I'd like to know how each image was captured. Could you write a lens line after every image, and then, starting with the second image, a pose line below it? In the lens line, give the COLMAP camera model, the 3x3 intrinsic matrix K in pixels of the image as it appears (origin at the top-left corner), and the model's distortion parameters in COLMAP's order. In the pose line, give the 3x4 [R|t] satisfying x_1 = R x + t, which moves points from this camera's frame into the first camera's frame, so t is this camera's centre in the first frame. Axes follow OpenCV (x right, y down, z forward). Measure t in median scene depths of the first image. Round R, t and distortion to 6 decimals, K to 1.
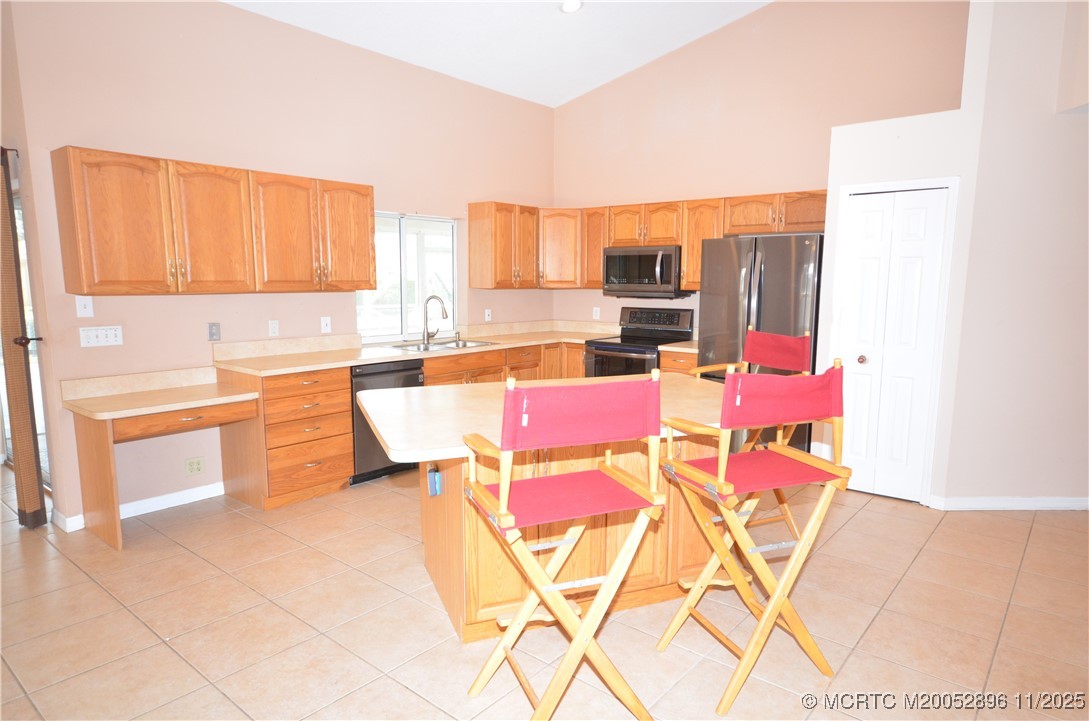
lens RADIAL K [[655.6, 0, 544.5], [0, 655.6, 360.5], [0, 0, 1]] dist [0.022031, 0.003654]
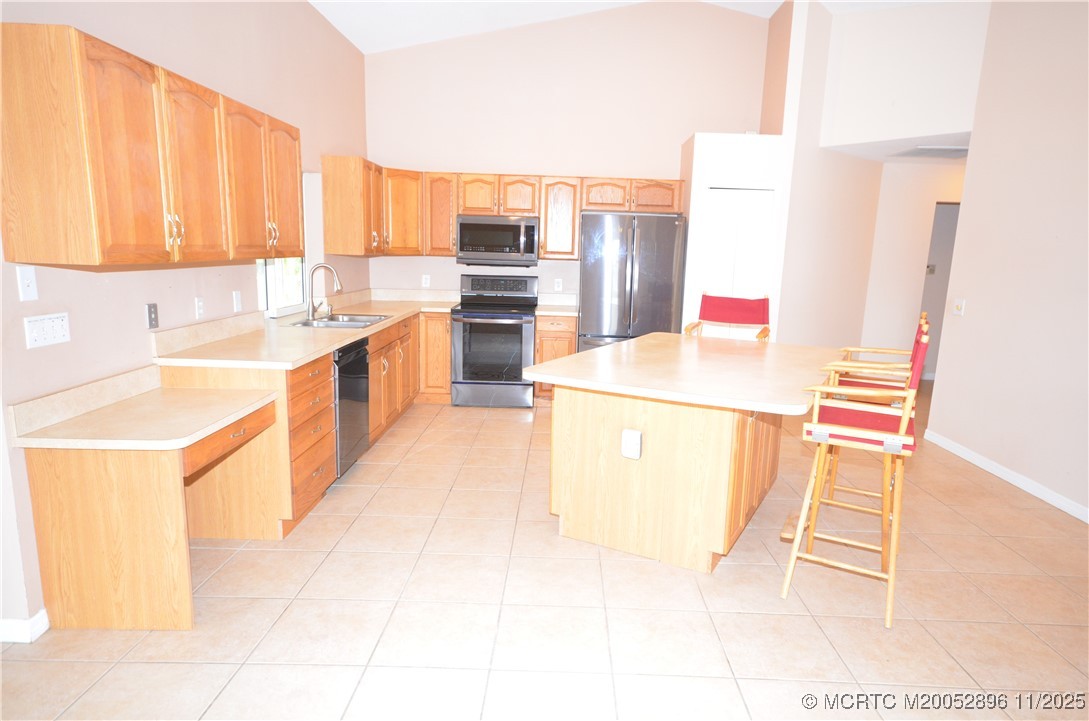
lens RADIAL K [[655.6, 0, 544.5], [0, 655.6, 360.5], [0, 0, 1]] dist [0.022031, 0.003654]
pose [[0.782618, -0.088062, 0.616241, -0.471432], [0.053131, 0.995780, 0.074824, -0.020501], [-0.620230, -0.025817, 0.783995, 0.136324]]
